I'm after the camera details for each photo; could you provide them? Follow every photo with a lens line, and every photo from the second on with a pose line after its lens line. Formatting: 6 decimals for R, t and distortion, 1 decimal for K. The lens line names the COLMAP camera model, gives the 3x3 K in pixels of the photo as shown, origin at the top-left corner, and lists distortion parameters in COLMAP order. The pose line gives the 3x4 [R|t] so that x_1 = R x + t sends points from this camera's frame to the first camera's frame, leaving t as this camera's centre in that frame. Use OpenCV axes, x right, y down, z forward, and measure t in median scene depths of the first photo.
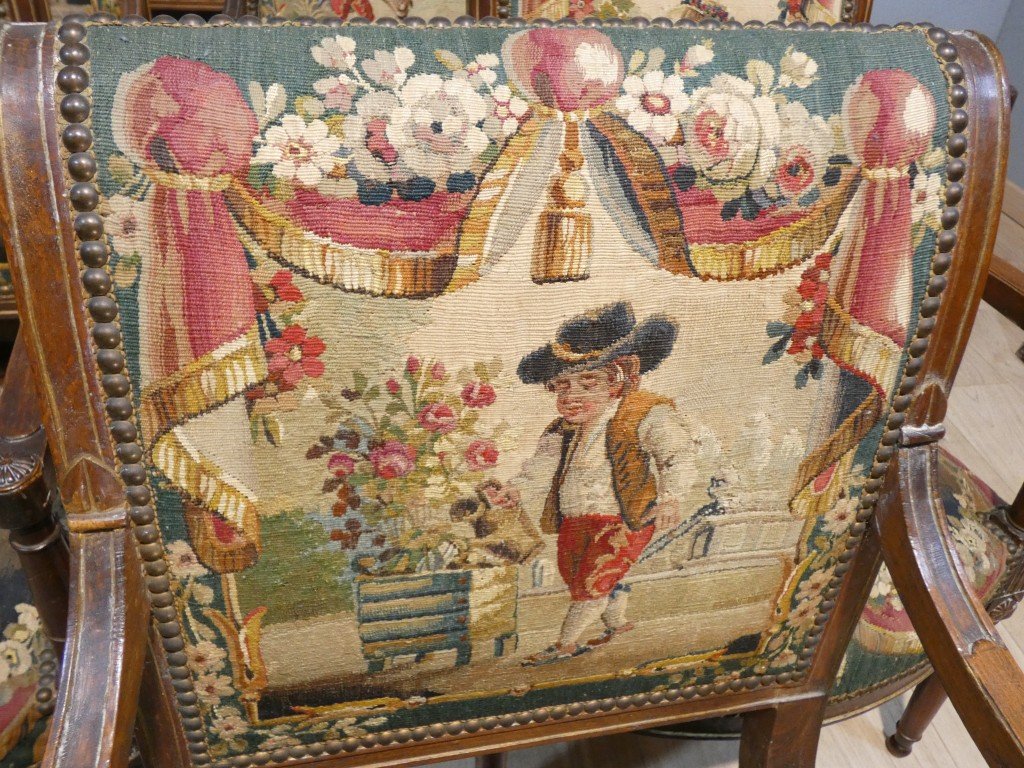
lens RADIAL K [[867.7, 0, 523.9], [0, 867.7, 377.1], [0, 0, 1]] dist [0.000809, -0.005846]
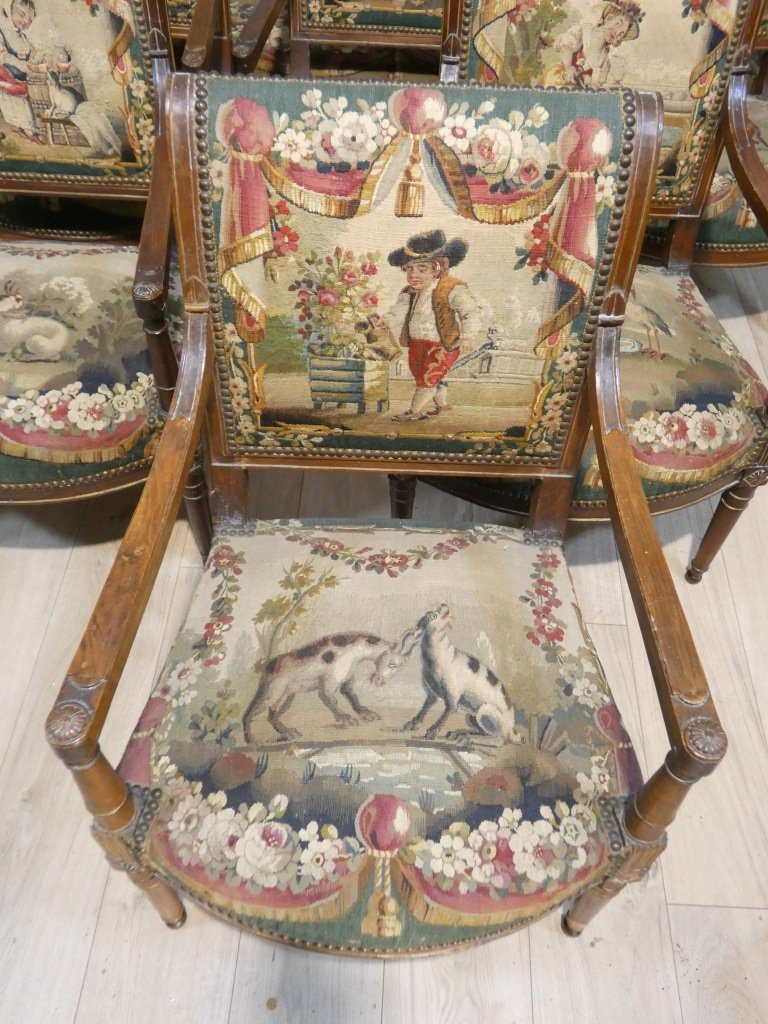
lens RADIAL K [[867.7, 0, 388.6], [0, 867.7, 516.2], [0, 0, 1]] dist [0.000809, -0.005846]
pose [[0.975463, 0.153330, -0.157993, 0.421834], [-0.108567, 0.959301, 0.260680, 0.042723], [0.191533, -0.237131, 0.952410, -1.147862]]
